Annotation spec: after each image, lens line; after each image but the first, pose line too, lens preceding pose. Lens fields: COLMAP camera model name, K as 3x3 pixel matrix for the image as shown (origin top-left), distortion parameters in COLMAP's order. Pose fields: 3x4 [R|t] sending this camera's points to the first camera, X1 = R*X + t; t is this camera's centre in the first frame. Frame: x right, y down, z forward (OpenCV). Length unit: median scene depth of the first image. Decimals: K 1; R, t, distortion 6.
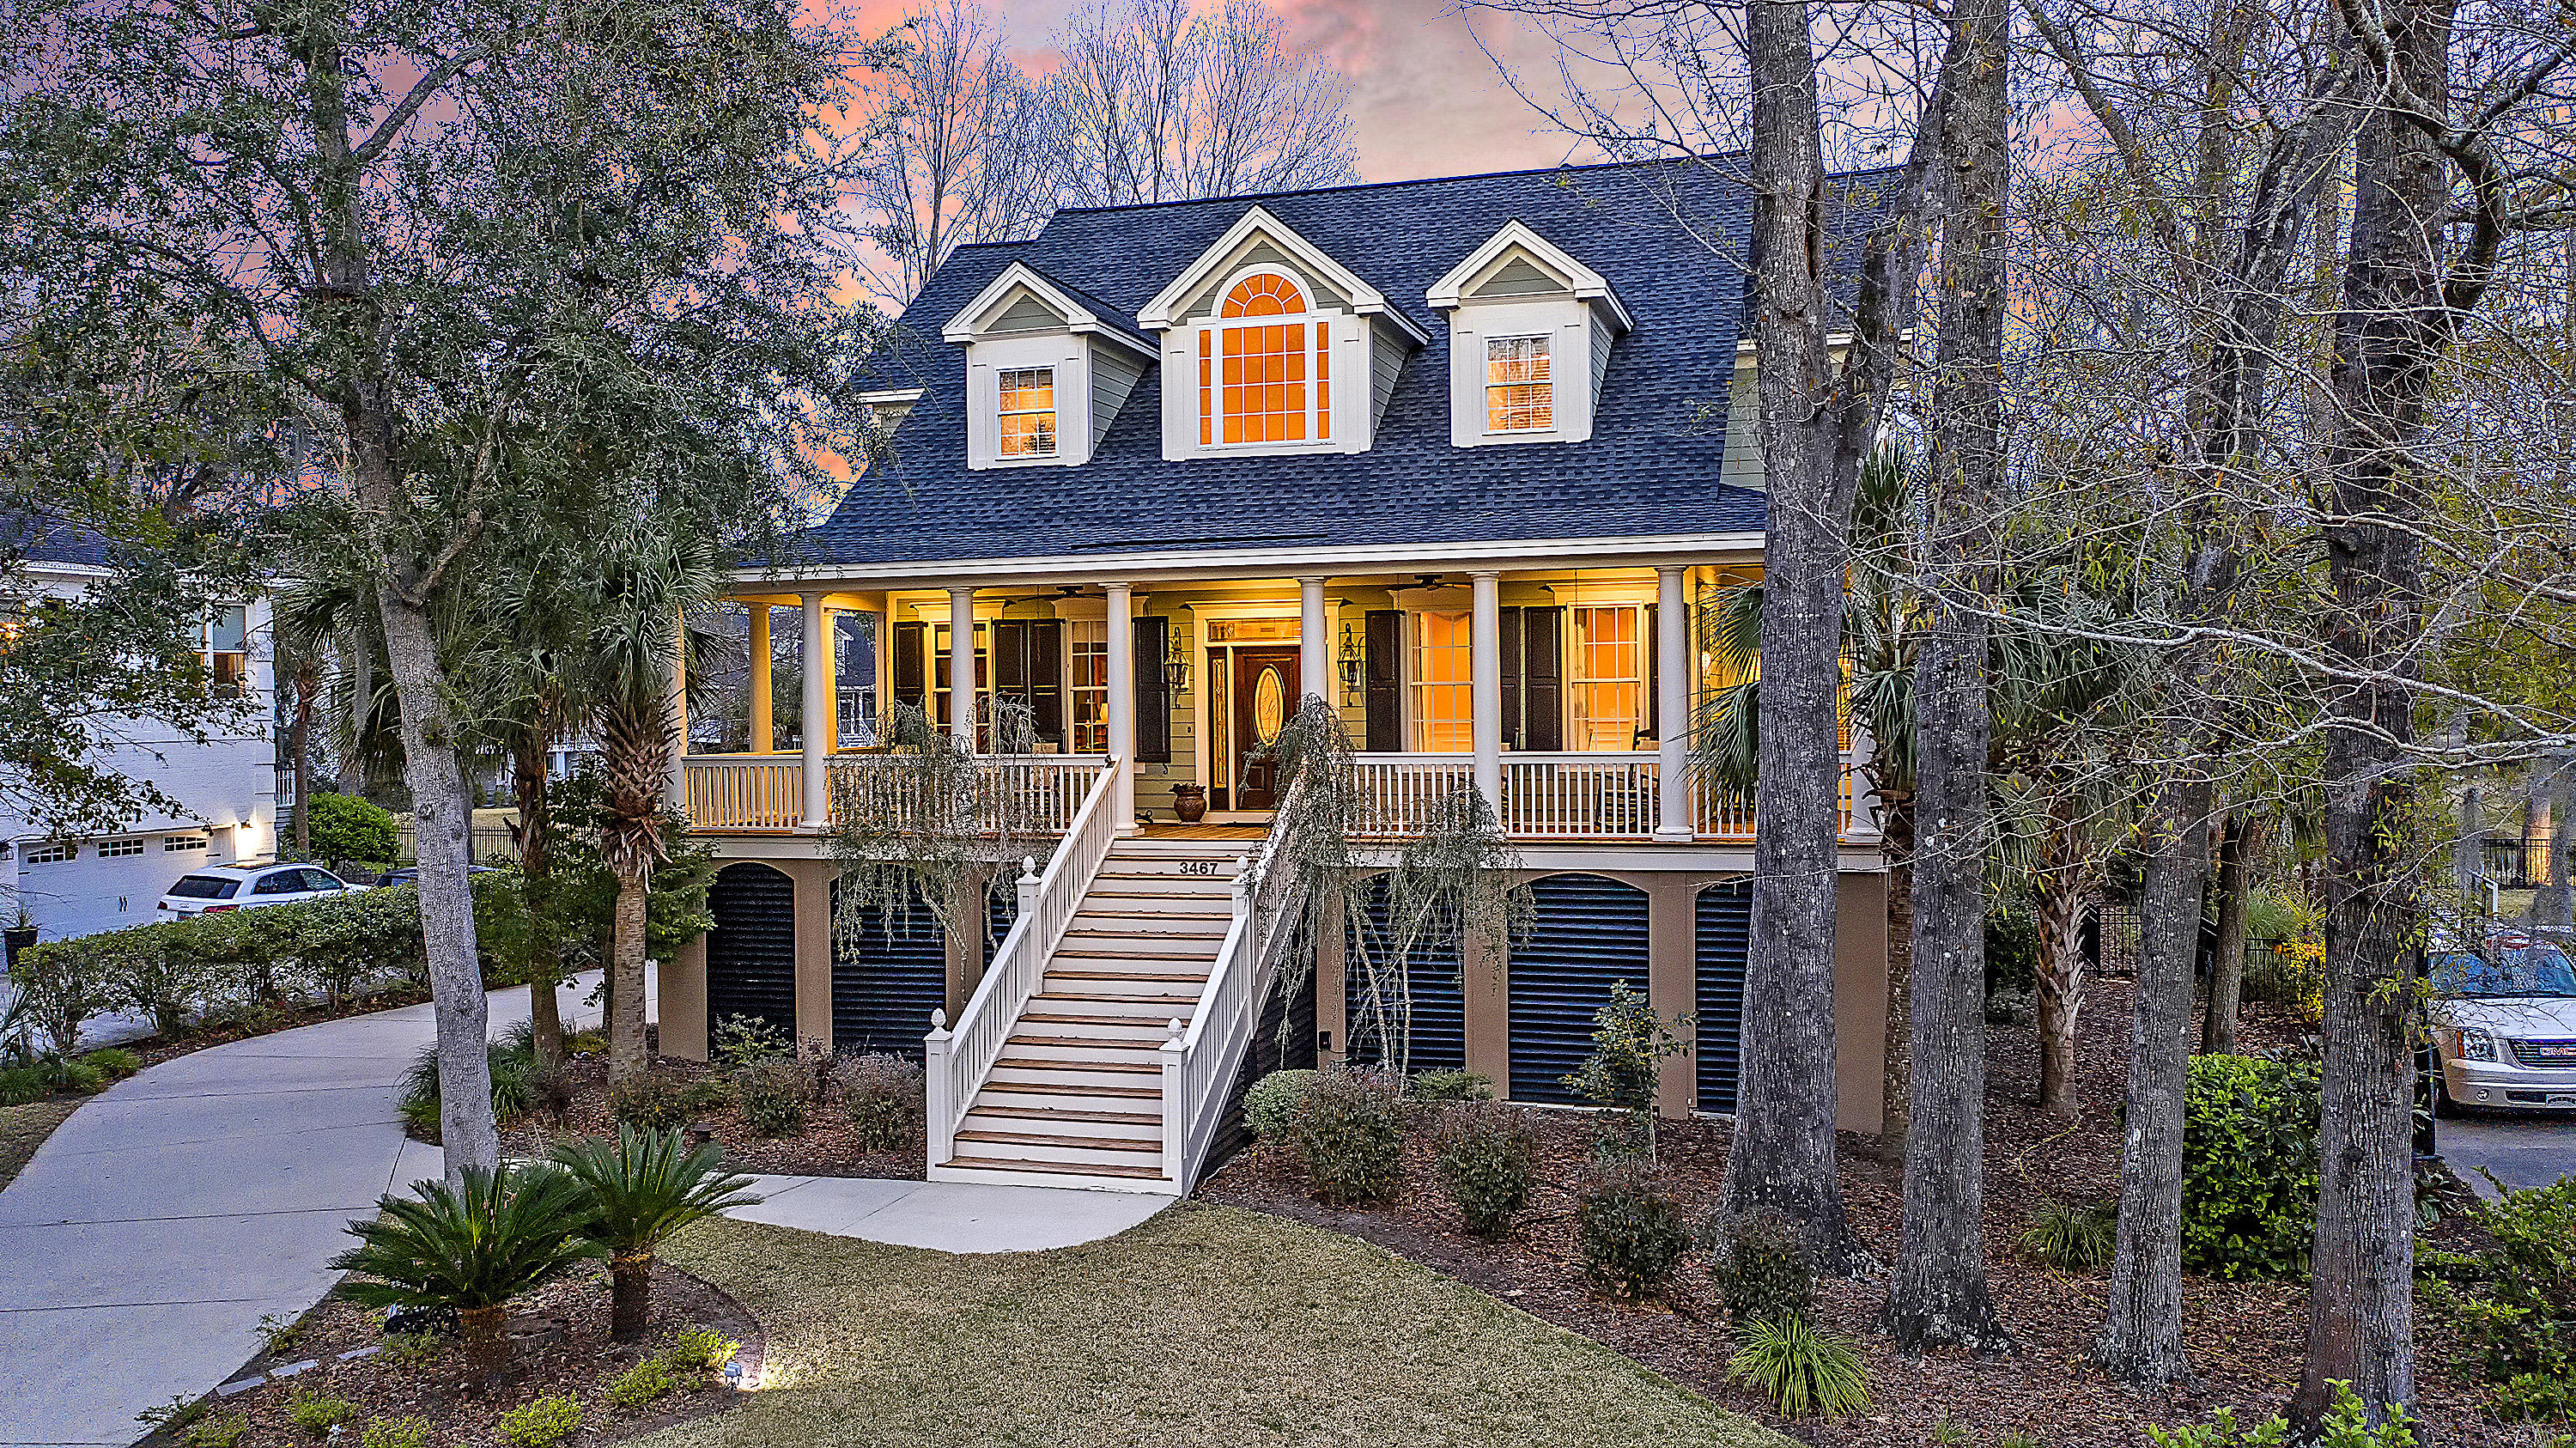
lens RADIAL K [[2025.8, 0, 1288.0], [0, 2025.8, 724.0], [0, 0, 1]] dist [-0.010420, 0.003928]
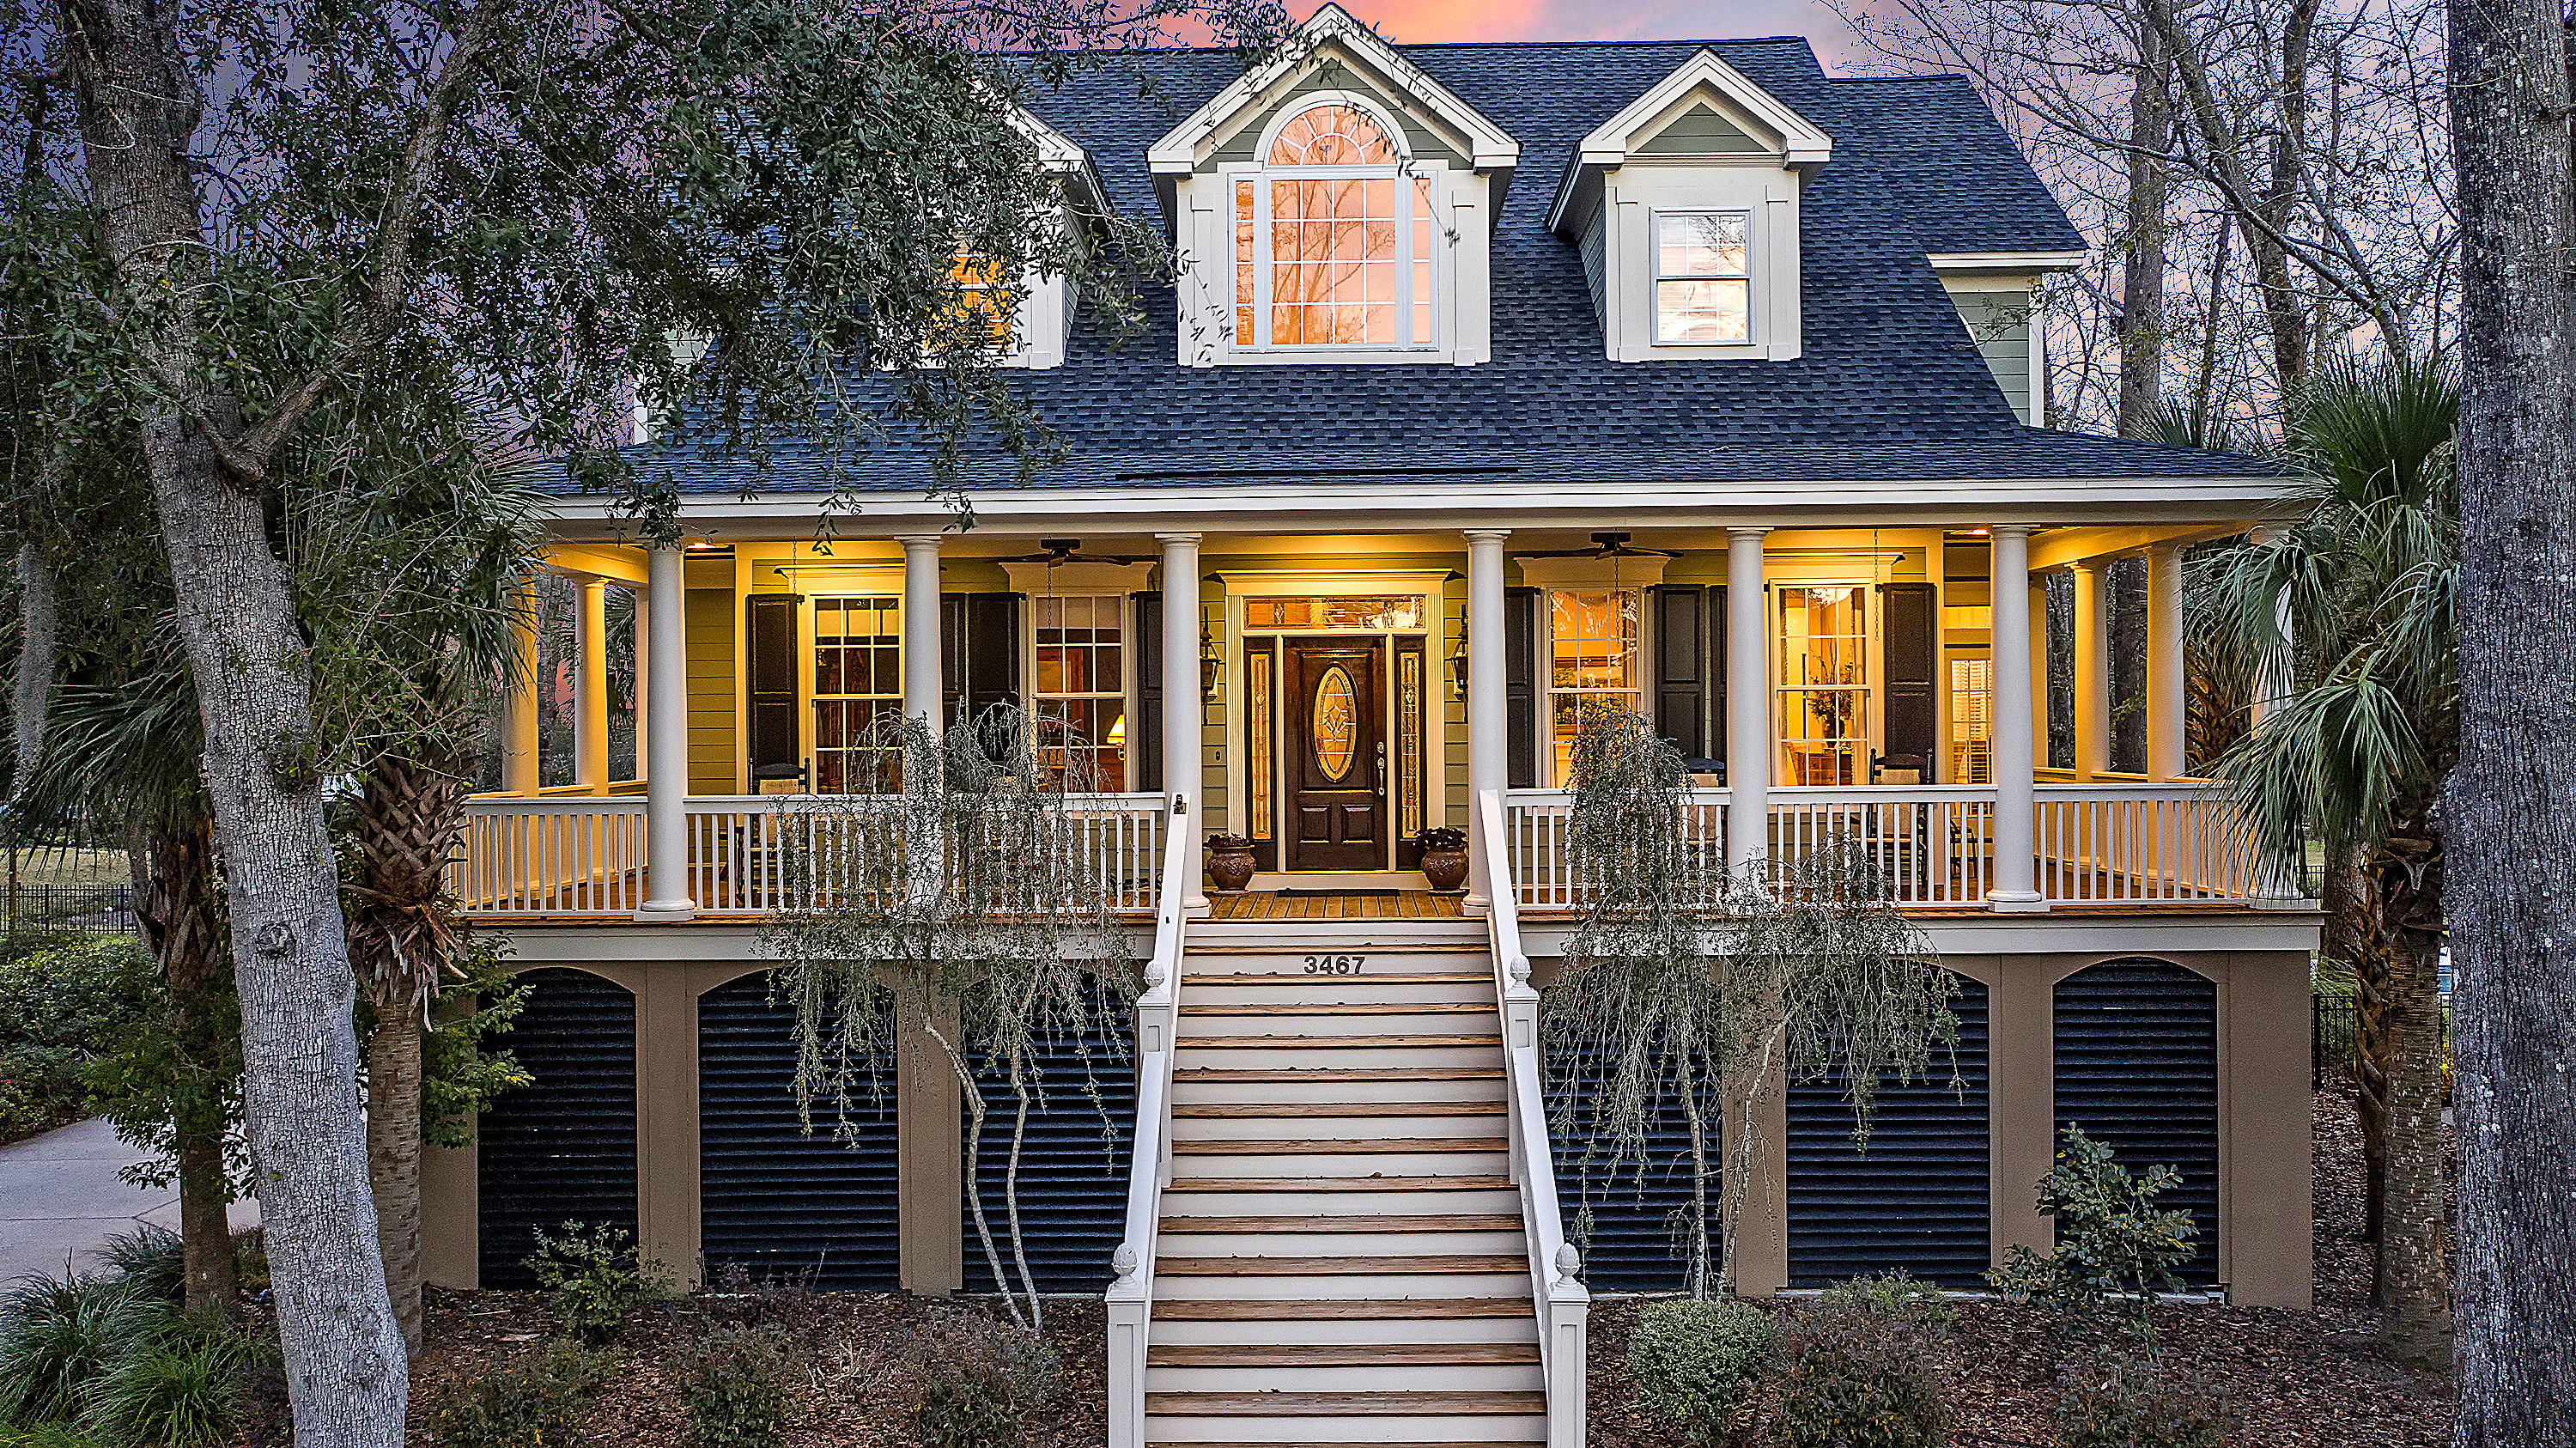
lens RADIAL K [[2025.8, 0, 1288.0], [0, 2025.8, 724.0], [0, 0, 1]] dist [-0.010420, 0.003928]
pose [[0.962716, 0.003212, 0.270495, -0.223359], [0.000458, 0.999909, -0.013502, 0.001430], [-0.270513, 0.013122, 0.962627, 0.343554]]
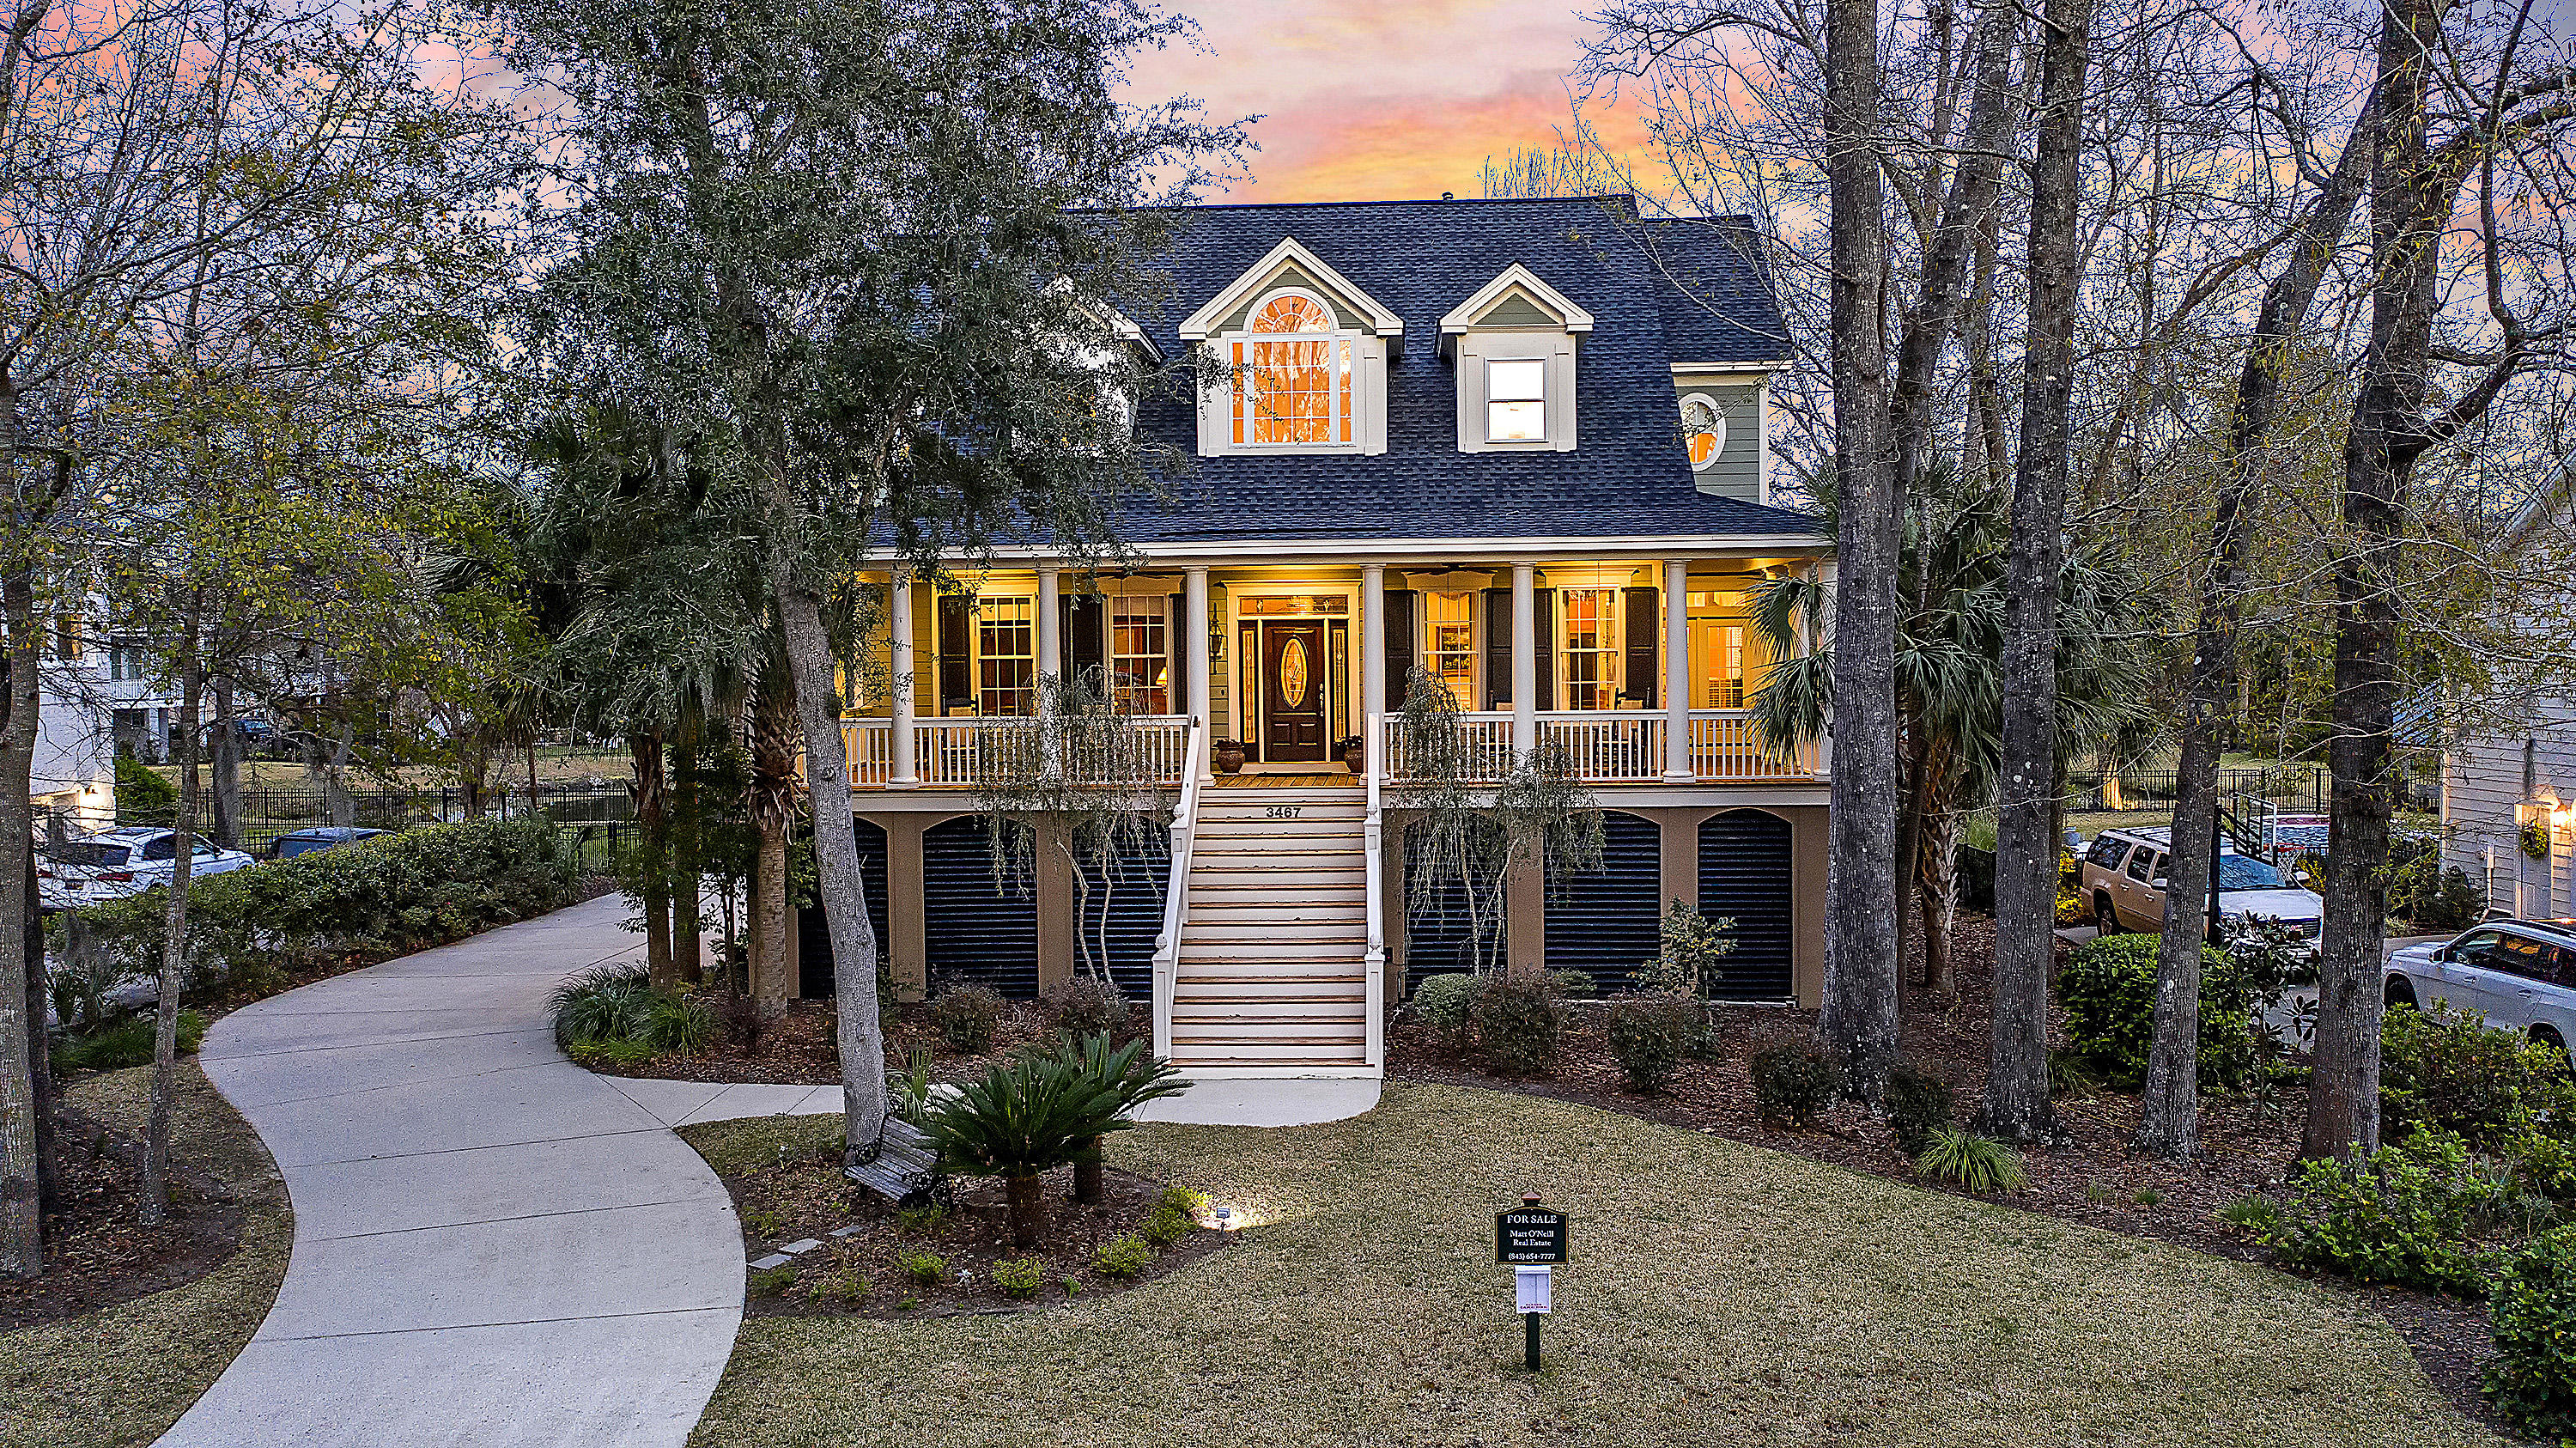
lens RADIAL K [[2025.8, 0, 1288.0], [0, 2025.8, 724.0], [0, 0, 1]] dist [-0.010420, 0.003928]
pose [[0.970734, -0.009084, 0.239986, -0.302312], [0.002715, 0.999636, 0.026857, -0.010478], [-0.240143, -0.025419, 0.970405, -0.126923]]
